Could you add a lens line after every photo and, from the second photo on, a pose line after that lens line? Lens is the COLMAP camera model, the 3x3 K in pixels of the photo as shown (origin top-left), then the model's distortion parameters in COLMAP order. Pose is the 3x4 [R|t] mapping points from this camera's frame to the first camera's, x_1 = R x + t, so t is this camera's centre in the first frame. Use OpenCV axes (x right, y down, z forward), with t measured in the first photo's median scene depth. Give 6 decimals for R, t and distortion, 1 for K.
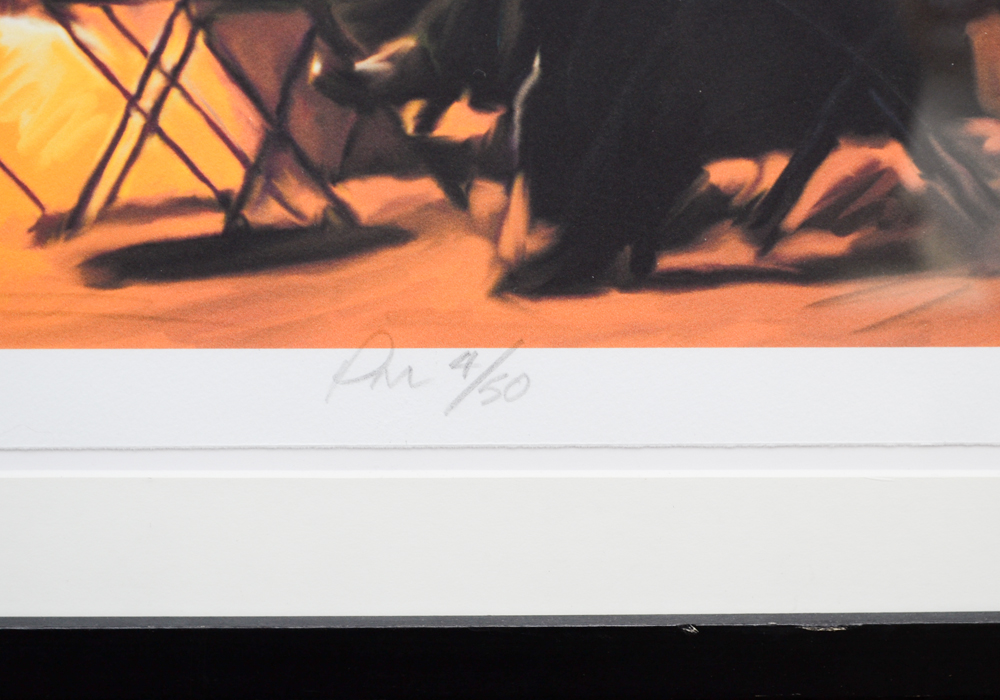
lens RADIAL K [[2429.4, 0, 496.8], [0, 2429.4, 343.0], [0, 0, 1]] dist [0.030362, 0.000000]
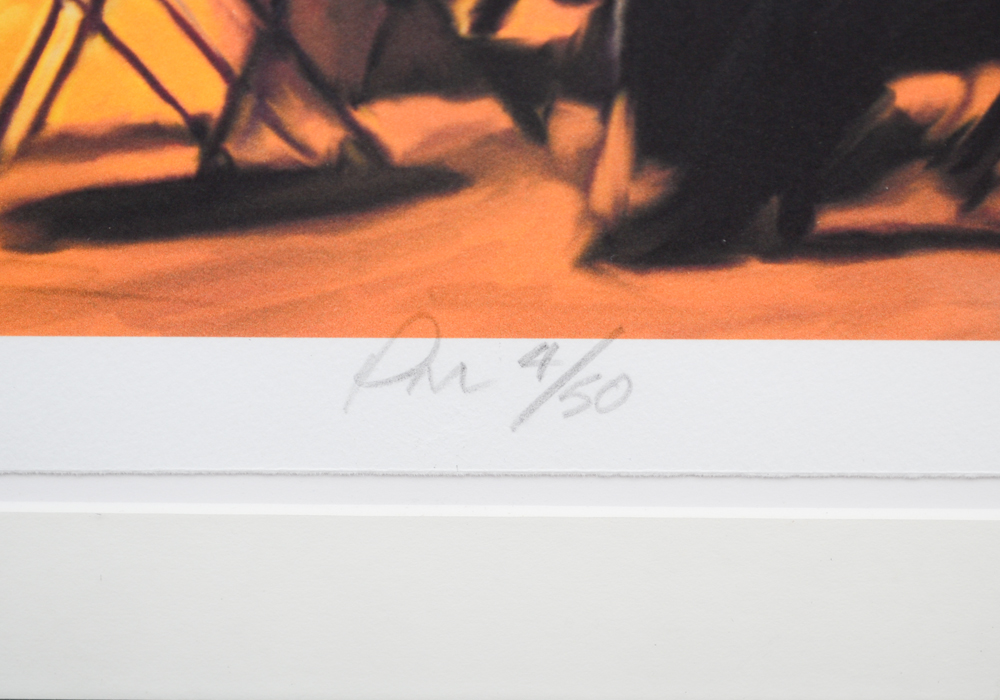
lens RADIAL K [[2449.5, 0, 495.0], [0, 2449.5, 349.1], [0, 0, 1]] dist [0.033723, 0.000000]
pose [[0.999411, 0.009621, -0.032930, -0.002908], [-0.007481, 0.997890, 0.064499, -0.041063], [0.033481, -0.064215, 0.997374, 0.291730]]
